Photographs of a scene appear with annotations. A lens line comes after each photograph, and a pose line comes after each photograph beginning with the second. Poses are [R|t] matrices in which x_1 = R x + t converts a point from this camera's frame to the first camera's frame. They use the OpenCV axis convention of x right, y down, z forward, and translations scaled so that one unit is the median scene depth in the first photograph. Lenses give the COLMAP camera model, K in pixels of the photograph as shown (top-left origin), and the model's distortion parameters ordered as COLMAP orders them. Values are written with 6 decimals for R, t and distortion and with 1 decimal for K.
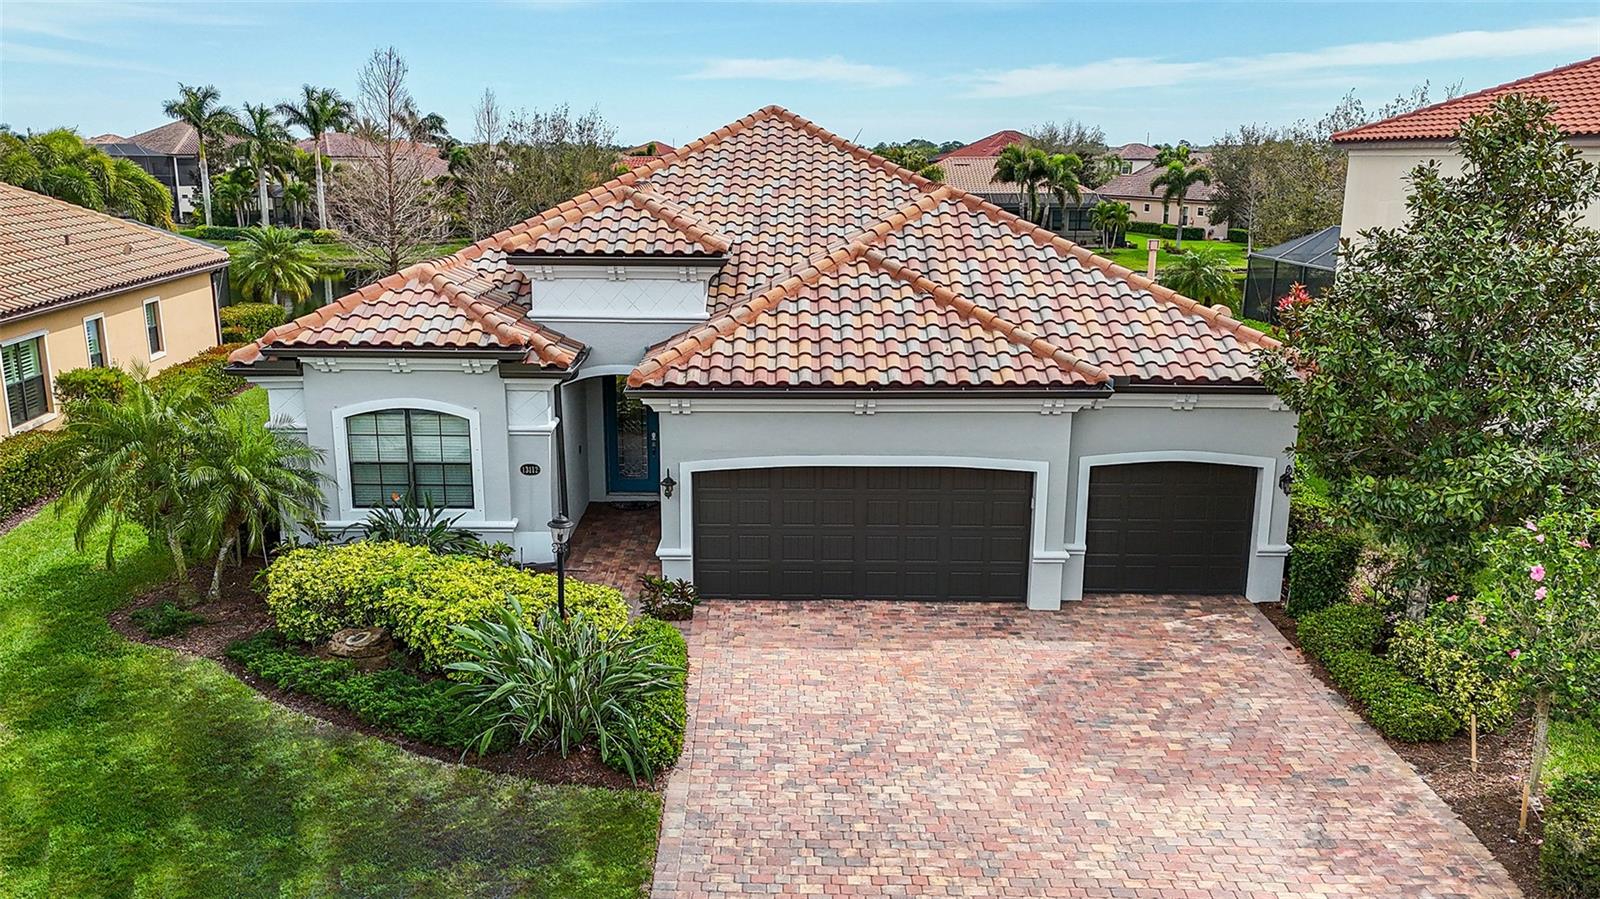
lens RADIAL K [[1275.7, 0, 800.0], [0, 1275.7, 449.5], [0, 0, 1]] dist [0.003930, 0.000801]
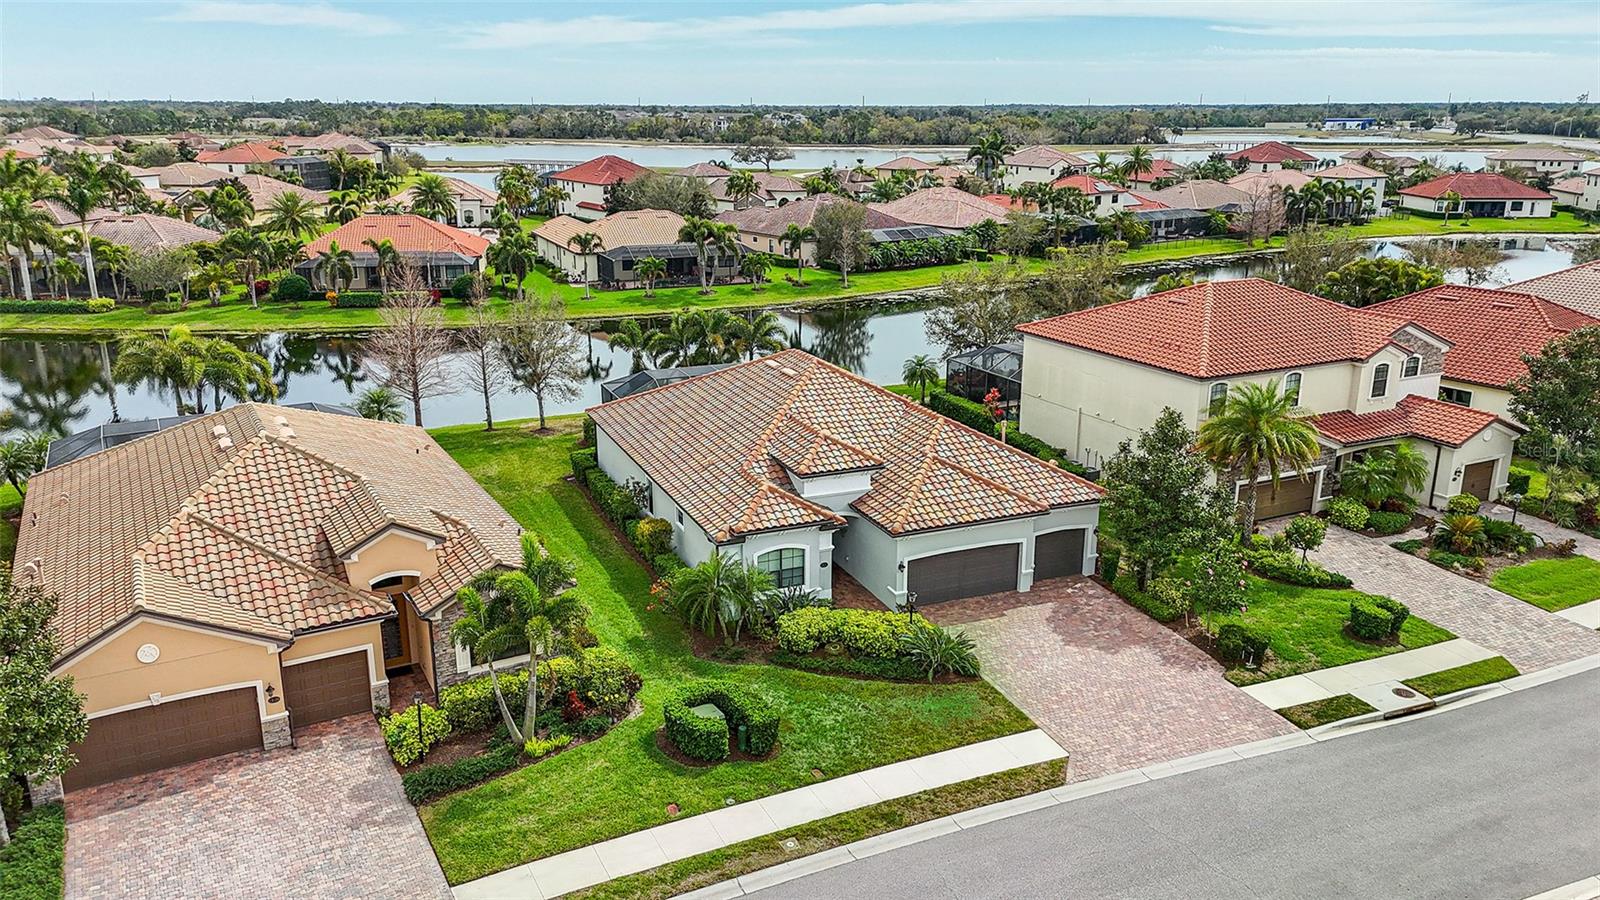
lens RADIAL K [[1089.1, 0, 800.0], [0, 1089.1, 450.0], [0, 0, 1]] dist [0.087022, -0.000035]
pose [[0.923469, -0.110045, 0.367553, -1.047331], [0.087406, 0.993135, 0.077739, -0.386421], [-0.373584, -0.039663, 0.926748, -0.932227]]
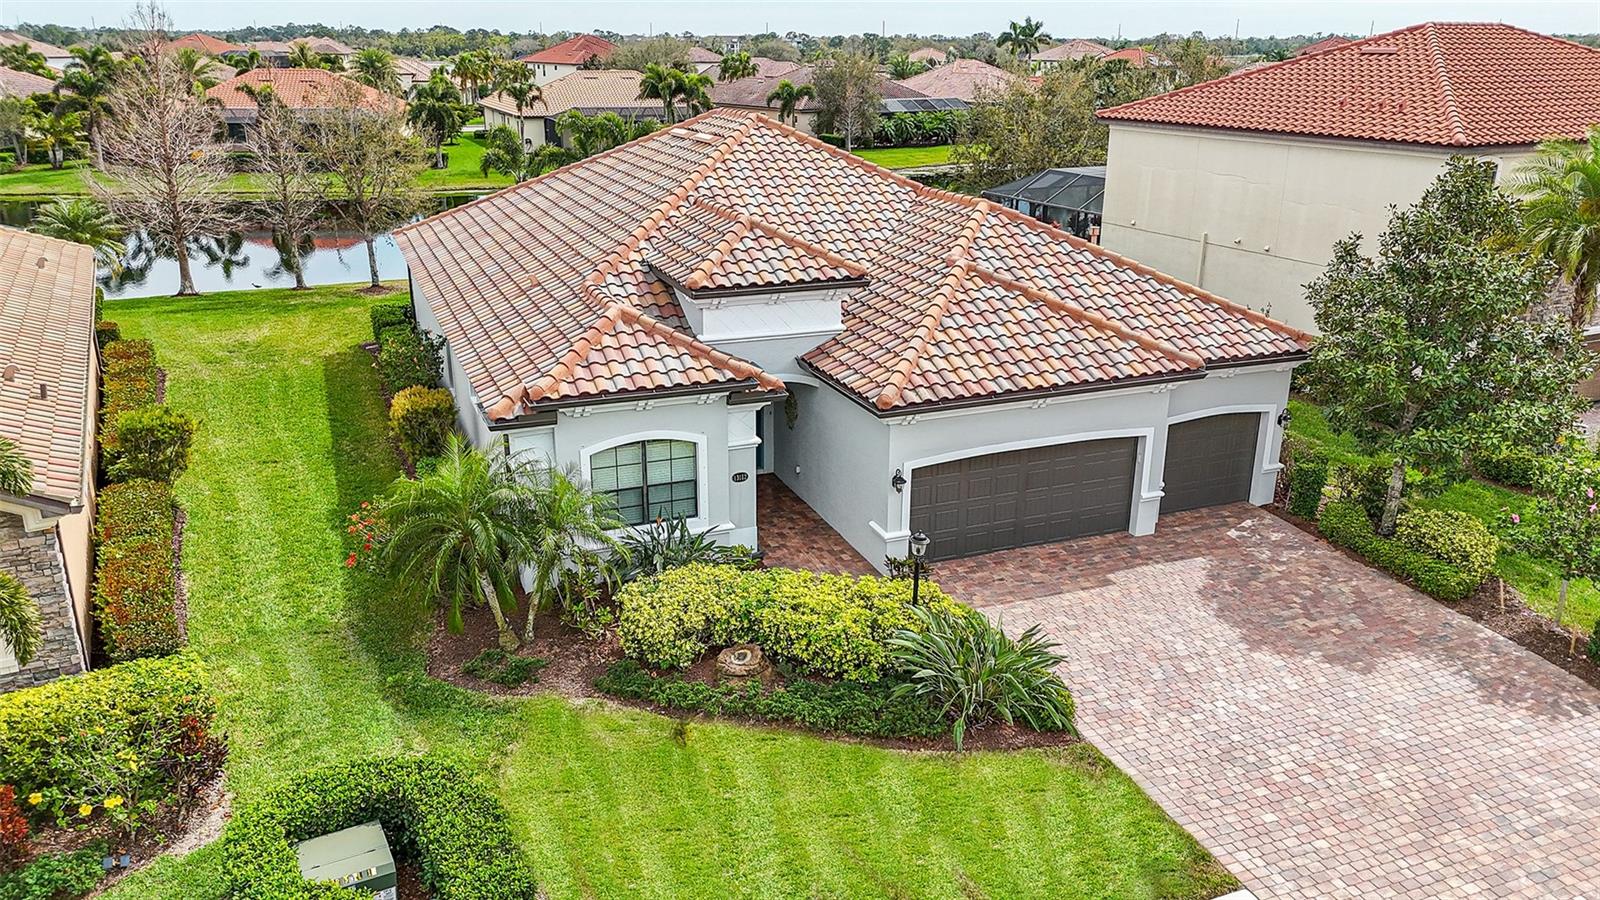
lens RADIAL K [[1133.8, 0, 800.0], [0, 1133.8, 450.0], [0, 0, 1]] dist [0.056280, 0.000699]
pose [[0.928253, -0.122428, 0.351223, -0.554963], [0.080574, 0.988042, 0.131456, -0.149810], [-0.363117, -0.093725, 0.927018, 0.023831]]
